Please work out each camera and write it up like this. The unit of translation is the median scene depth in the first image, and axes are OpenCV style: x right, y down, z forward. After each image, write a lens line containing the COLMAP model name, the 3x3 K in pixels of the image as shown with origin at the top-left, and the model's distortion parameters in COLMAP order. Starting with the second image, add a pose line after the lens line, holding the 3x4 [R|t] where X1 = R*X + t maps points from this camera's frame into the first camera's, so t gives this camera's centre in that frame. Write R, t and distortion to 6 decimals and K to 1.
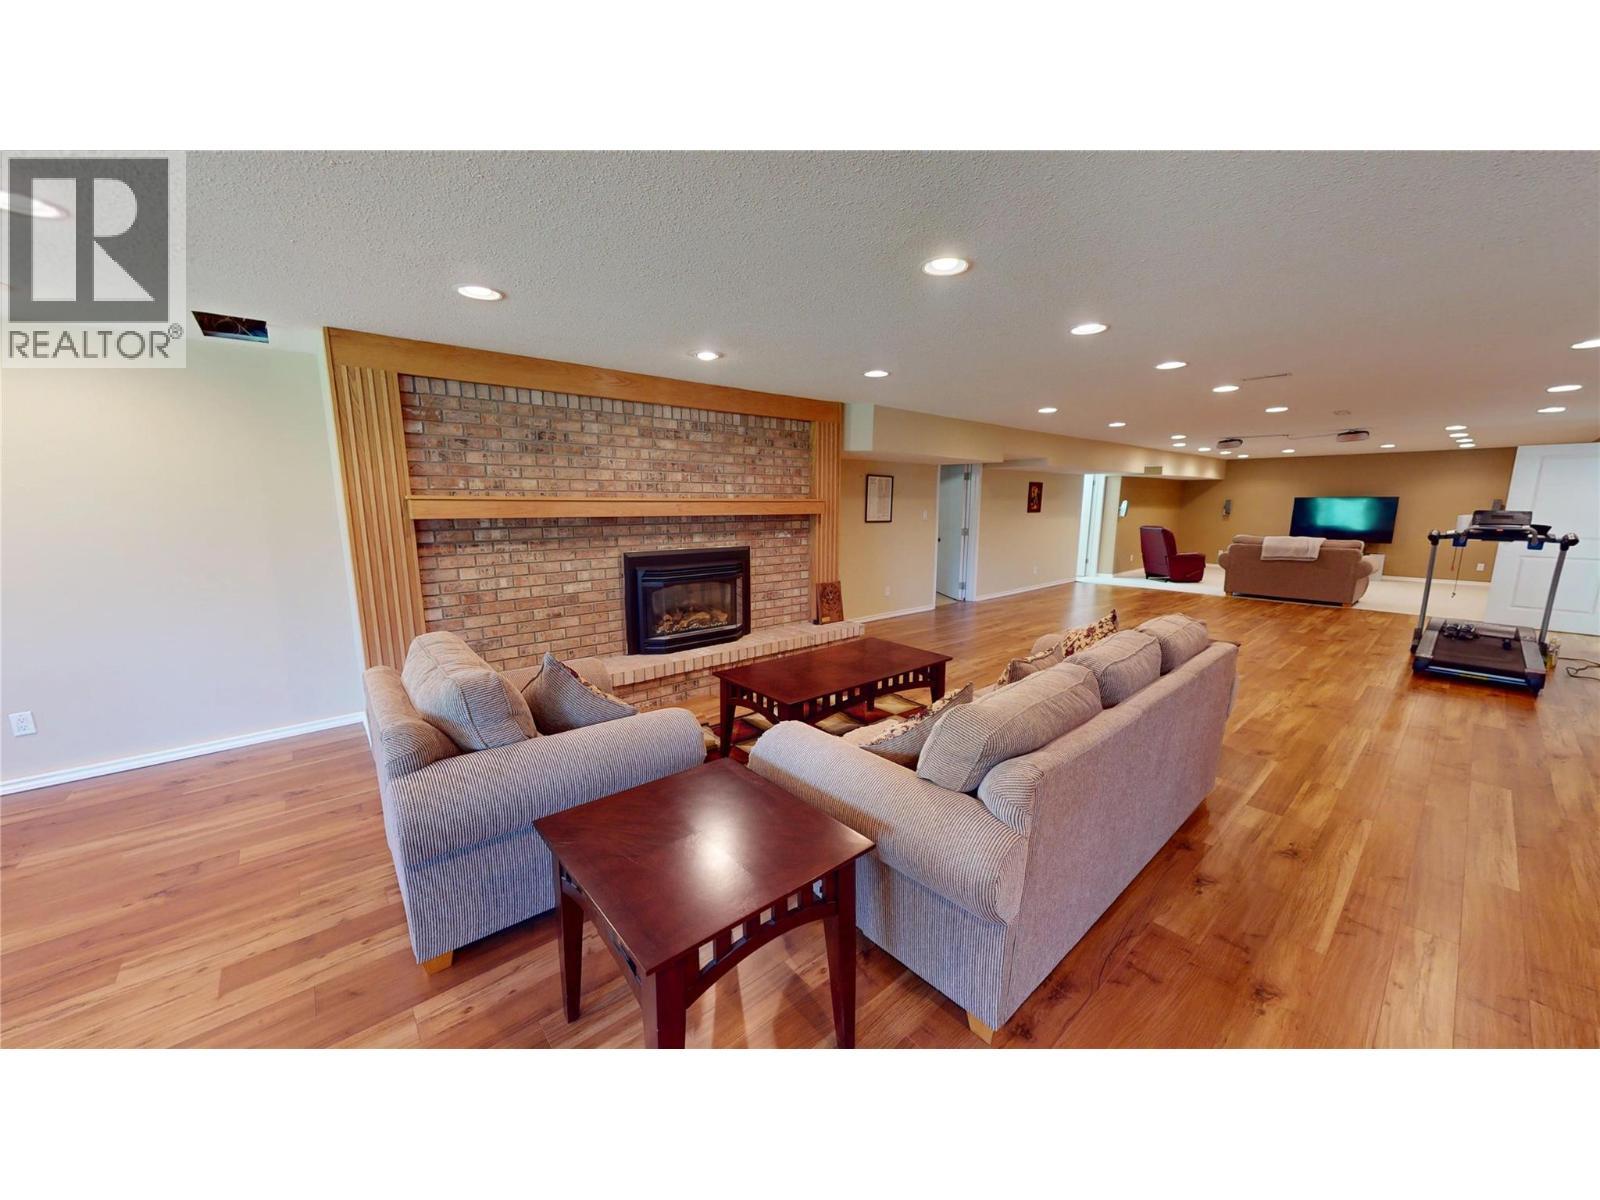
lens RADIAL K [[587.5, 0, 801.4], [0, 587.5, 601.2], [0, 0, 1]] dist [0.002386, 0.000055]
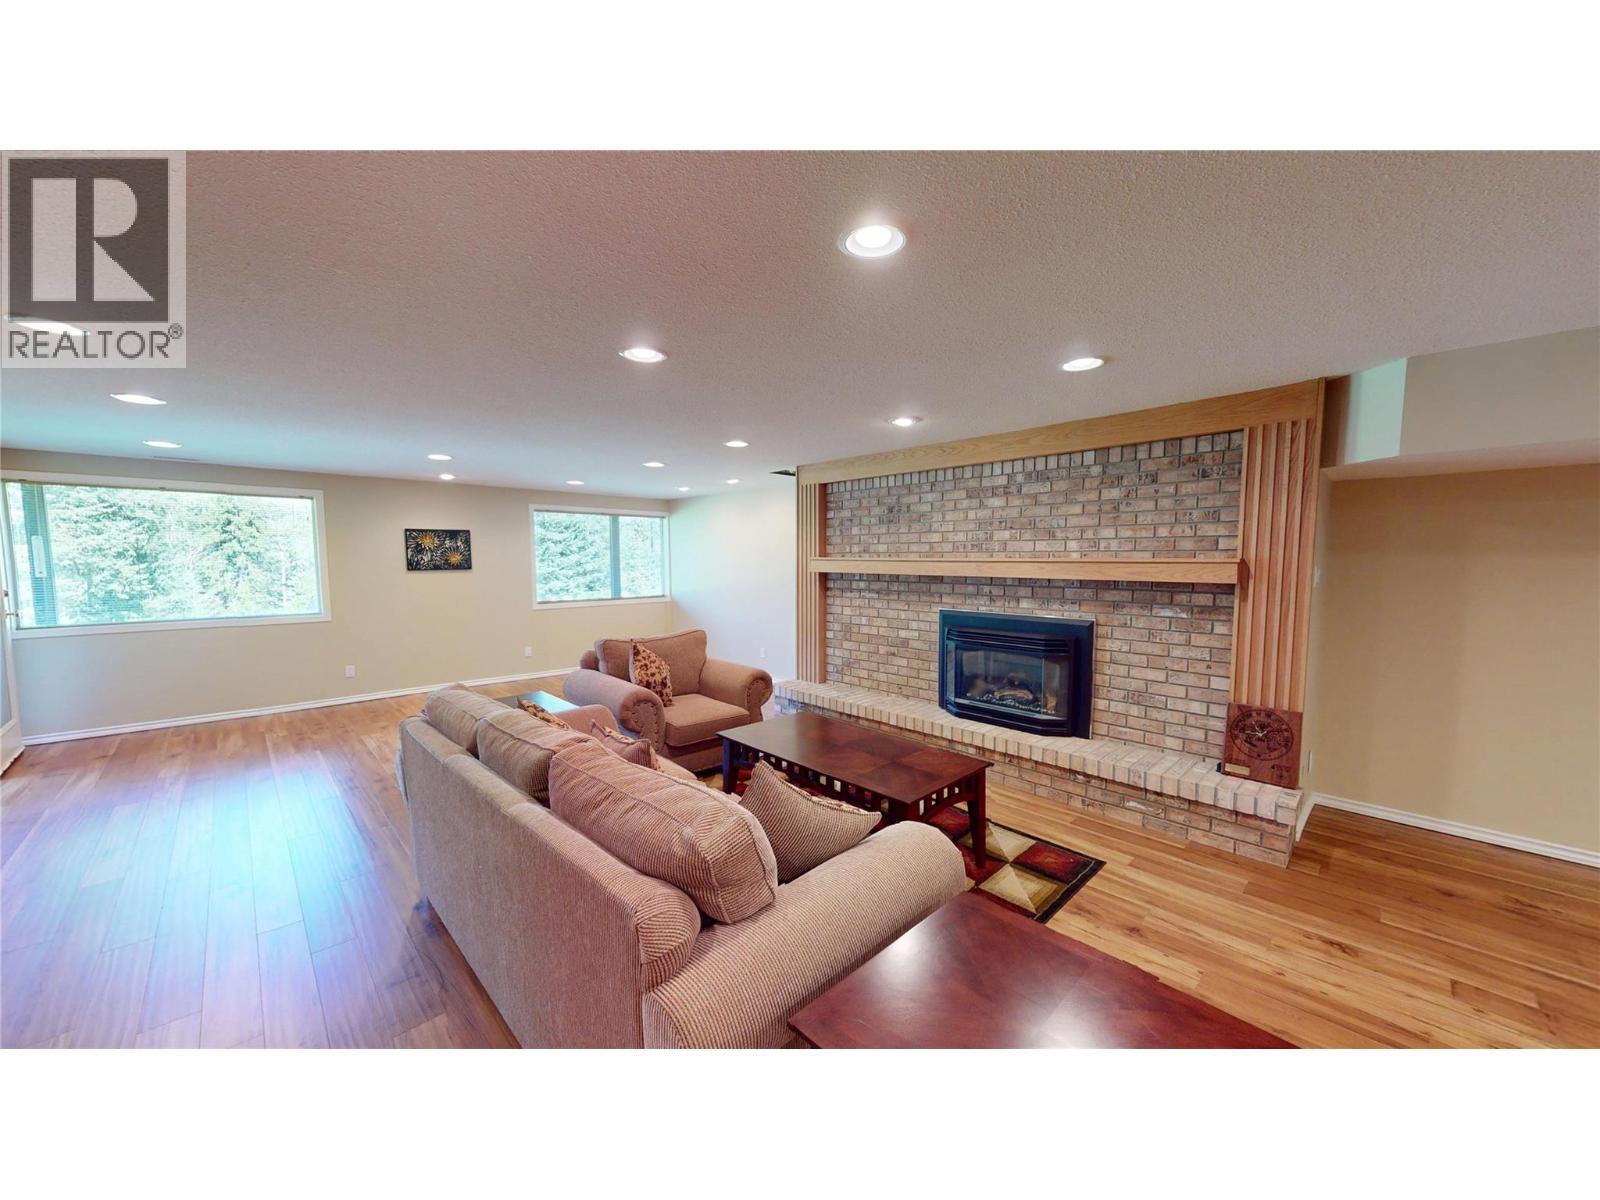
lens RADIAL K [[587.5, 0, 800.8], [0, 587.5, 603.5], [0, 0, 1]] dist [0.002386, 0.000055]
pose [[0.060546, 0.075534, -0.995303, 0.708950], [-0.168030, 0.983674, 0.064430, -0.114276], [0.983921, 0.163340, 0.072250, 0.649636]]
